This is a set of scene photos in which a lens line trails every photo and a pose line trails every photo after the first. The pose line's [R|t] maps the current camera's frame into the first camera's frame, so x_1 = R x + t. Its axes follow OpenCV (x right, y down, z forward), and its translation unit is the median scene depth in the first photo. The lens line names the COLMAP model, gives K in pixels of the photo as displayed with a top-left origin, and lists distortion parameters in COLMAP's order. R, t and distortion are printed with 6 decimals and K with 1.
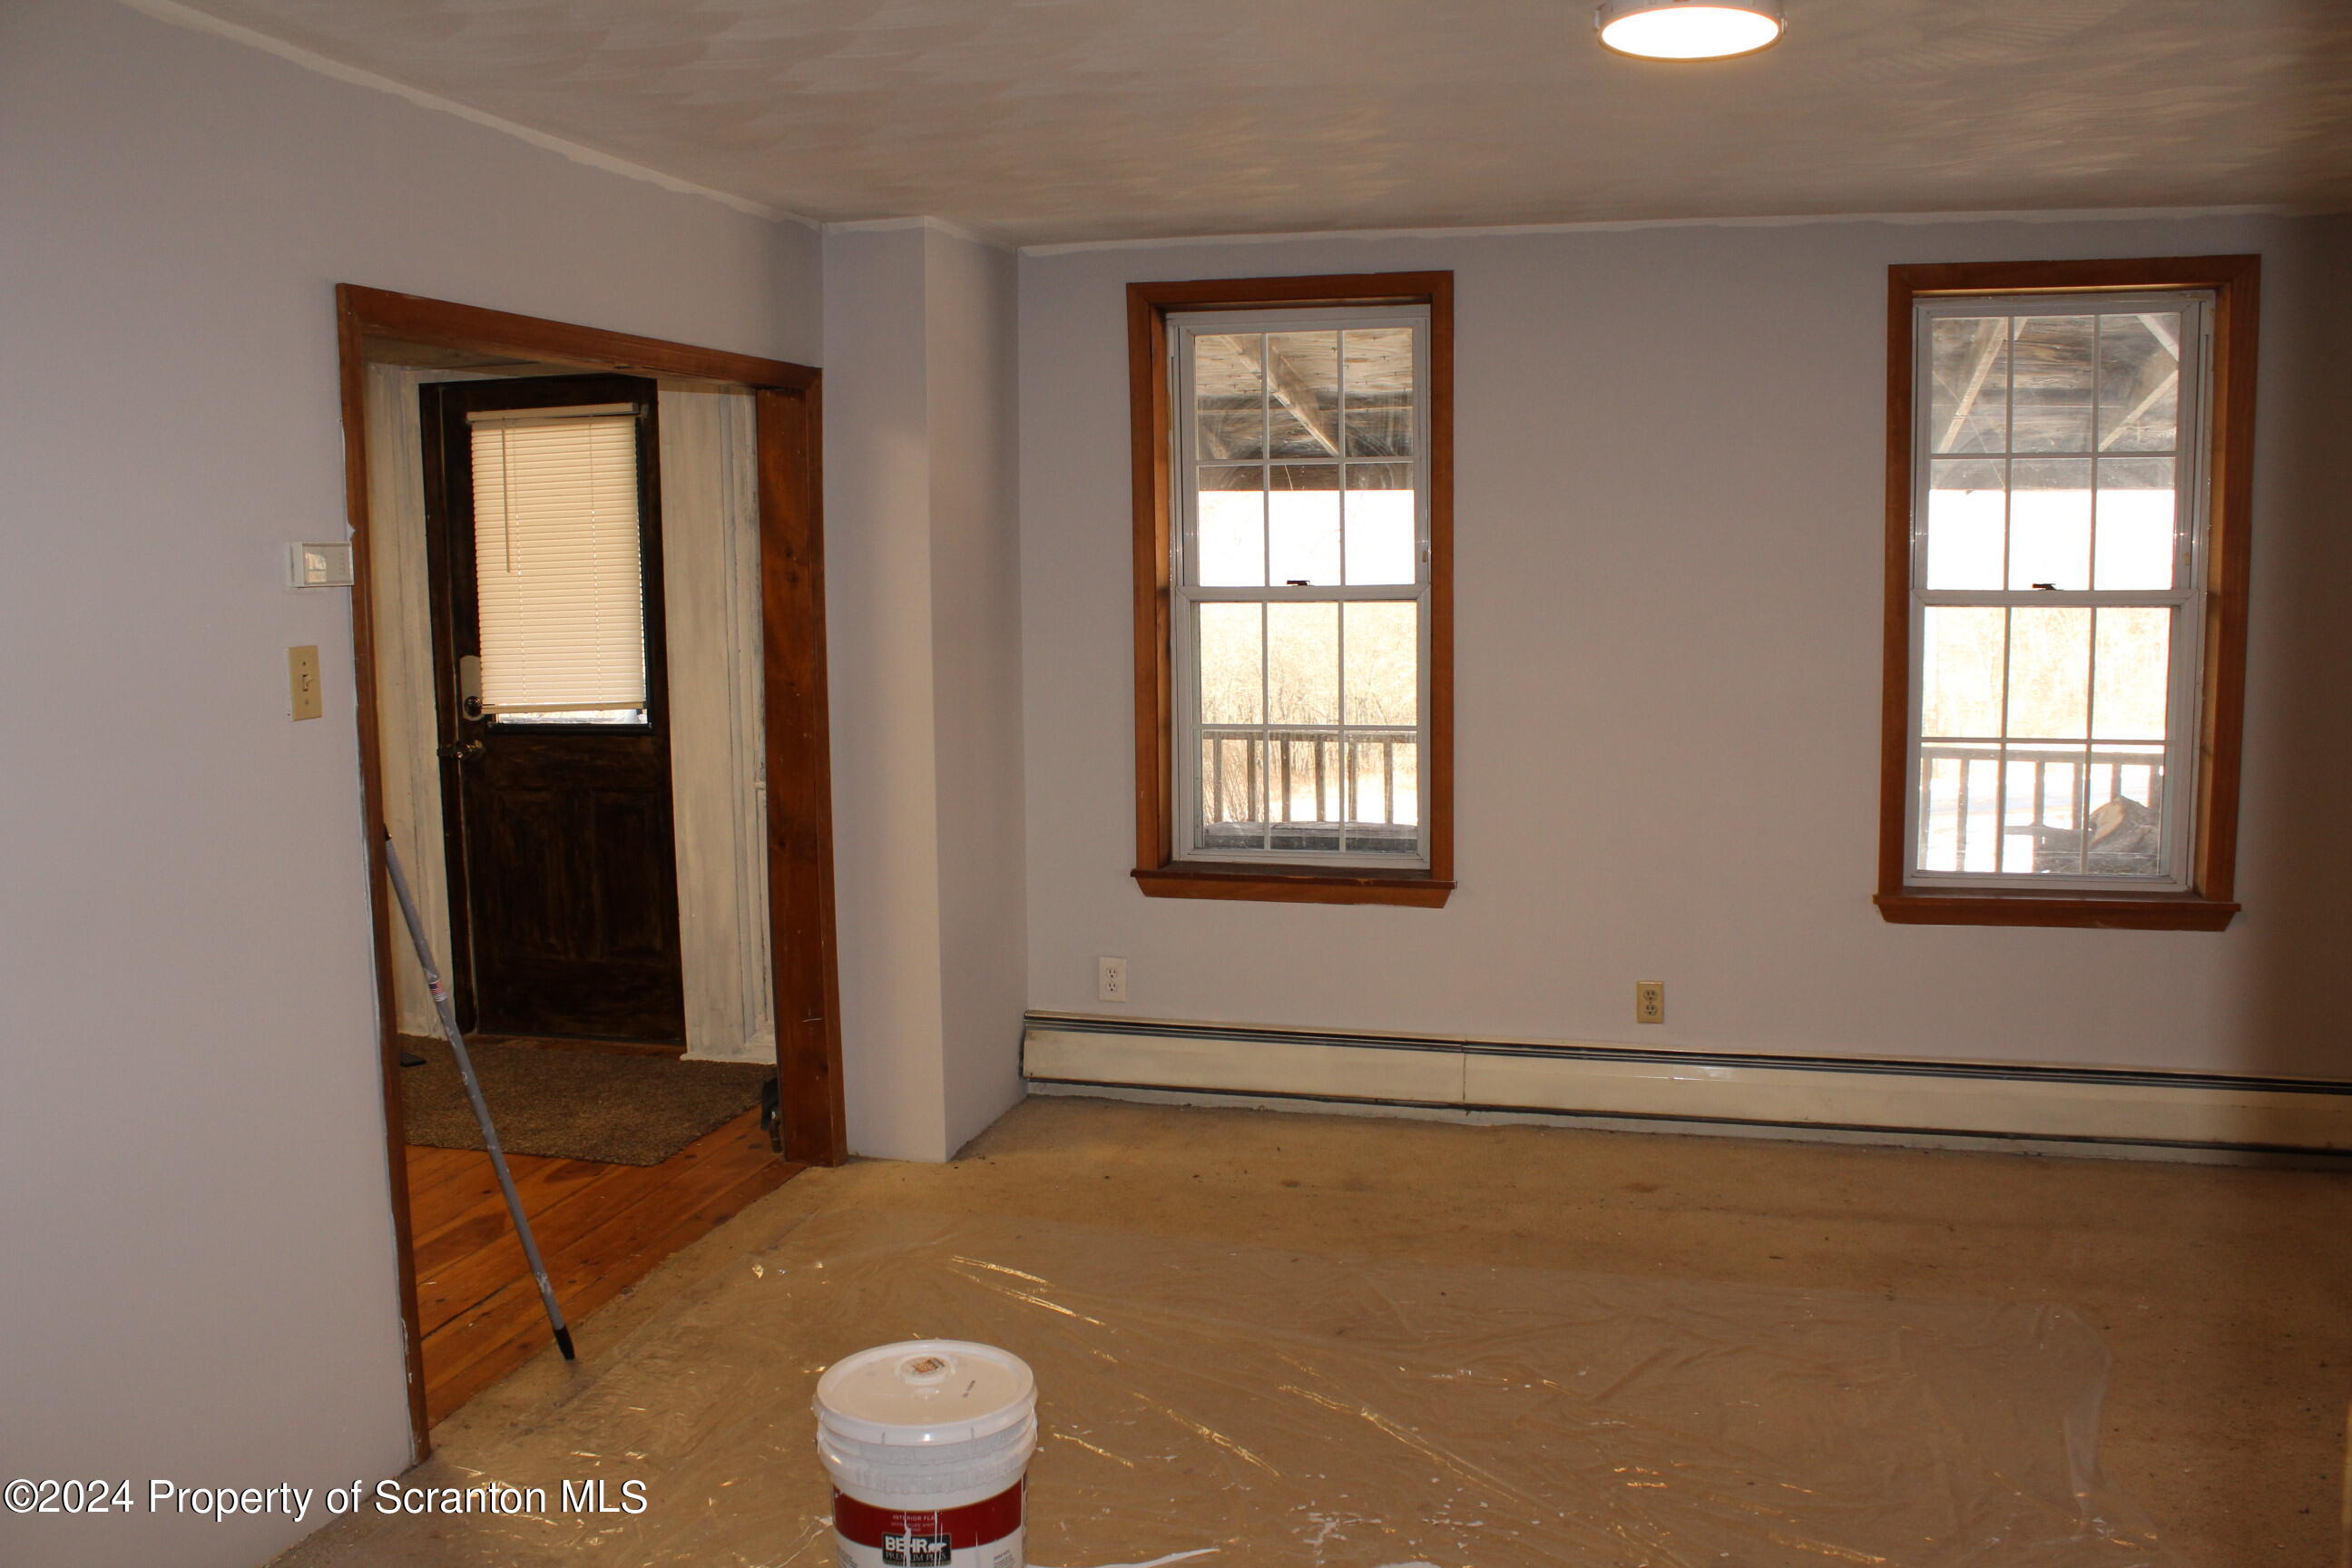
lens RADIAL K [[1959.0, 0, 1176.0], [0, 1959.0, 784.0], [0, 0, 1]] dist [-0.162529, 0.128900]
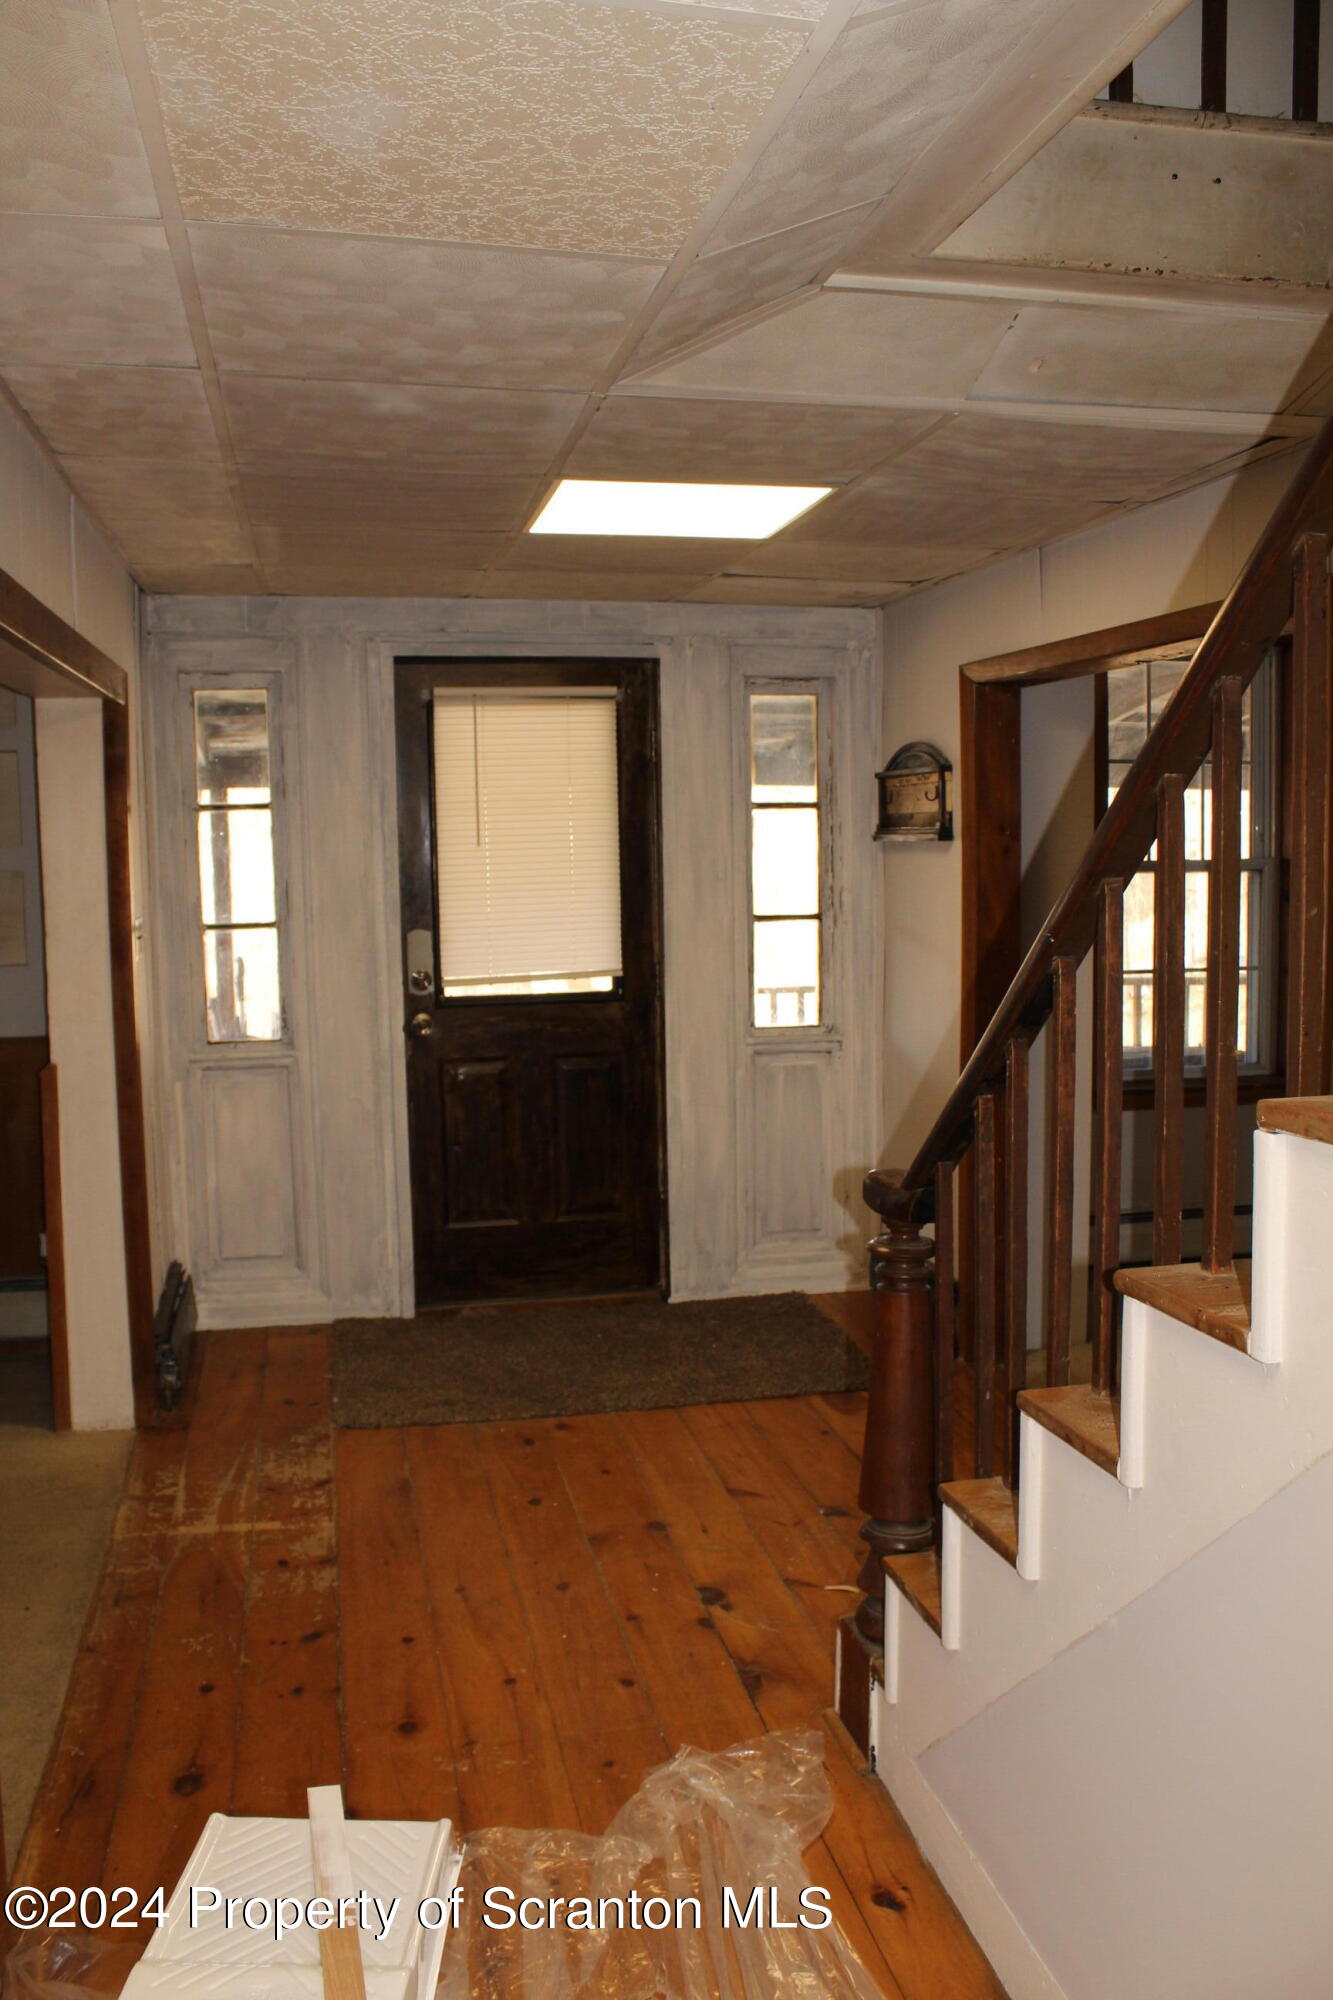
lens RADIAL K [[1665.8, 0, 666.5], [0, 1665.8, 1000.0], [0, 0, 1]] dist [-0.162529, 0.128900]
pose [[0.893738, -0.043926, 0.446433, -0.654886], [0.054634, 0.998444, -0.011135, -0.014232], [-0.445250, 0.034342, 0.894748, 0.175516]]
